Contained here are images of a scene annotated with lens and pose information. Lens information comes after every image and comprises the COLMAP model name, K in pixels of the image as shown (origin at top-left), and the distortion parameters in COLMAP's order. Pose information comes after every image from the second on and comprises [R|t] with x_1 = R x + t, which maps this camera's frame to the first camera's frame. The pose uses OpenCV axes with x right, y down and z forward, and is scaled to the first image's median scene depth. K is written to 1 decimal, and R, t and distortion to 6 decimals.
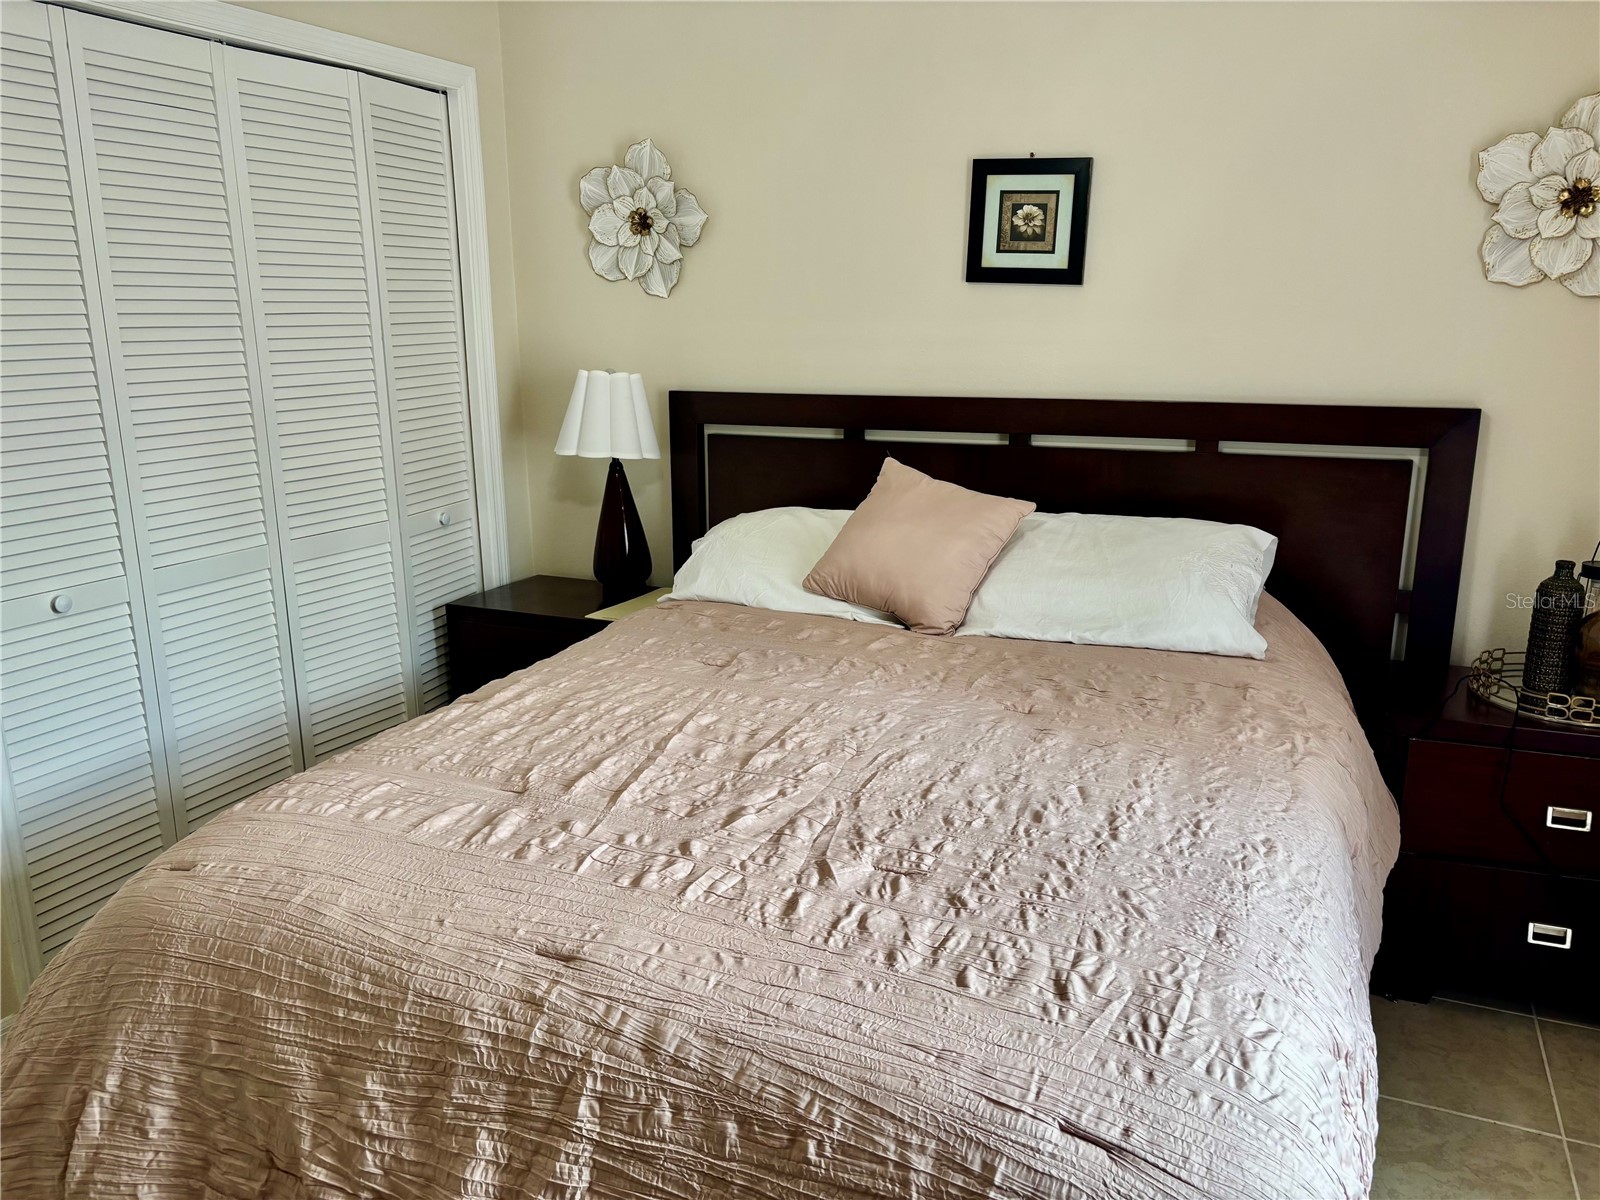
lens RADIAL K [[1208.9, 0, 808.2], [0, 1208.9, 604.2], [0, 0, 1]] dist [0.045976, -0.043999]
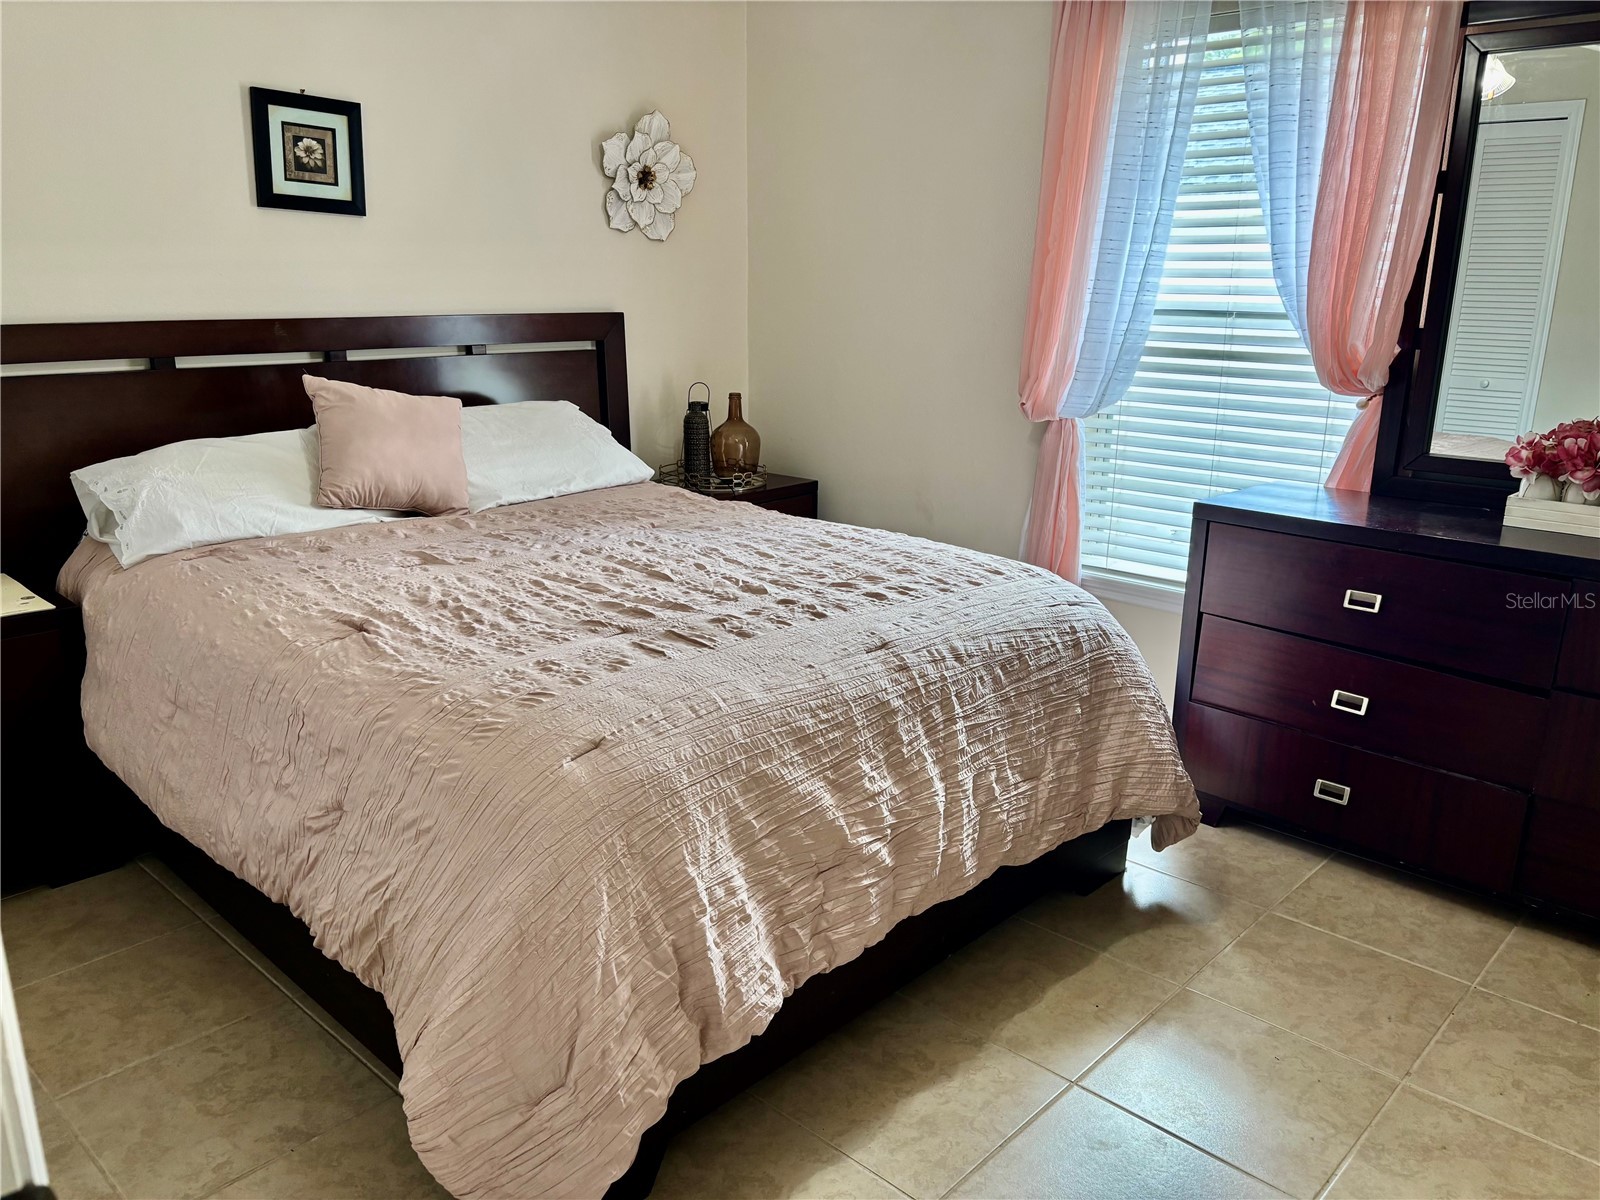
lens RADIAL K [[1208.9, 0, 808.2], [0, 1208.9, 604.2], [0, 0, 1]] dist [0.045976, -0.043999]
pose [[0.334148, -0.244114, 0.910359, -0.778022], [0.215534, 0.960074, 0.178333, -0.026813], [-0.917546, 0.136624, 0.373422, 0.241291]]
